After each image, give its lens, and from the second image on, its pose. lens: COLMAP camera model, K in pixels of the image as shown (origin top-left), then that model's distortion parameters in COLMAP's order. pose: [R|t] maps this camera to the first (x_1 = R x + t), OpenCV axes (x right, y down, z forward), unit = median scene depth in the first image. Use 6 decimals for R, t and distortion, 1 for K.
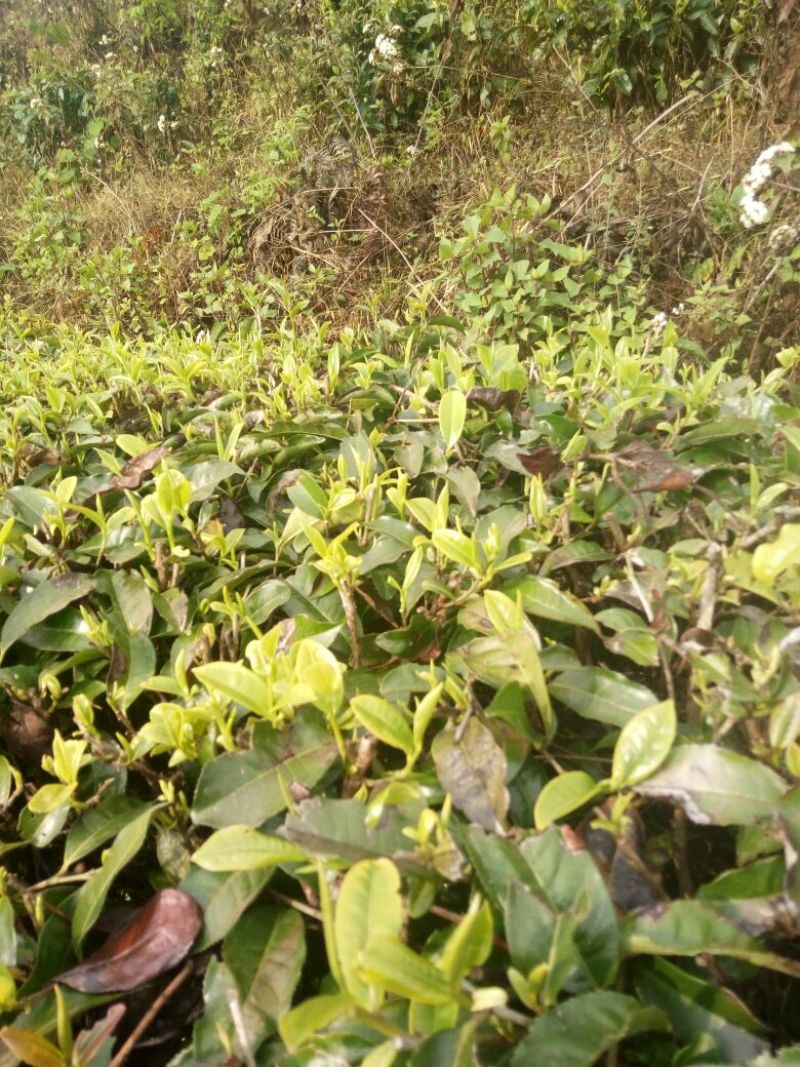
lens RADIAL K [[804.4, 0, 400.0], [0, 804.4, 533.5], [0, 0, 1]] dist [0.048872, 0.005211]
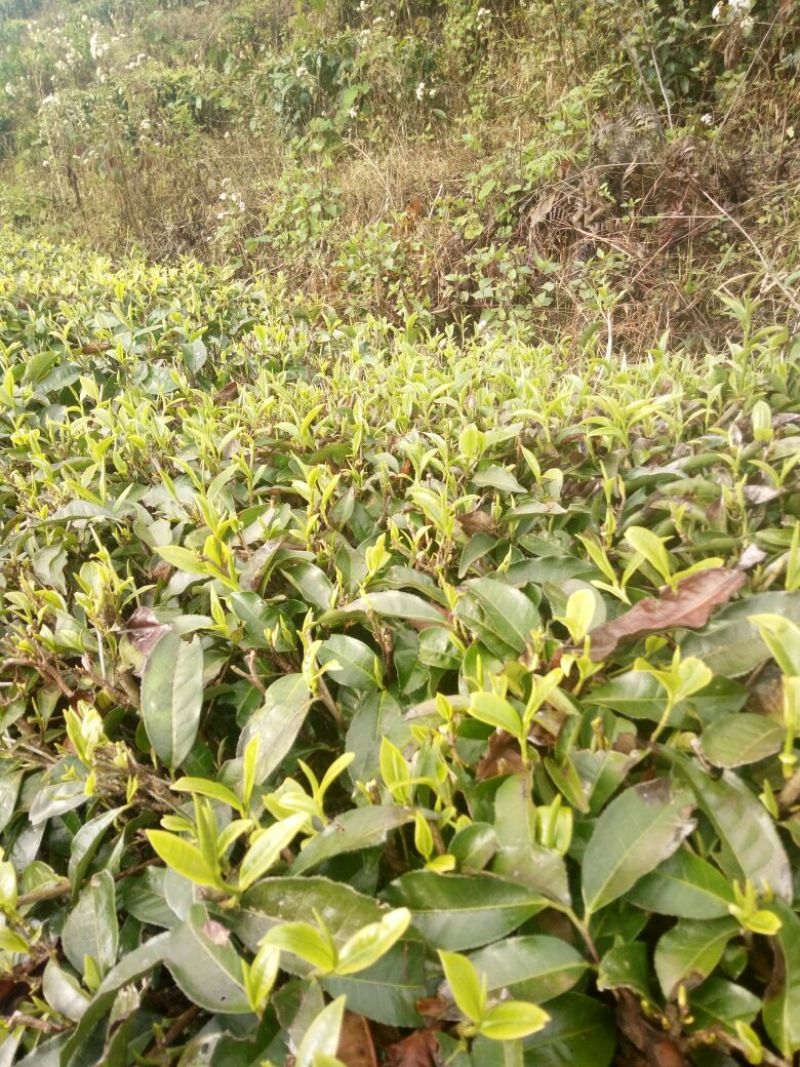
lens RADIAL K [[797.0, 0, 400.0], [0, 797.0, 533.5], [0, 0, 1]] dist [0.040020, -0.004144]
pose [[0.978012, 0.106238, -0.179458, -0.118037], [-0.099601, 0.993981, 0.045623, -0.033159], [0.183225, -0.026745, 0.982707, 0.066142]]
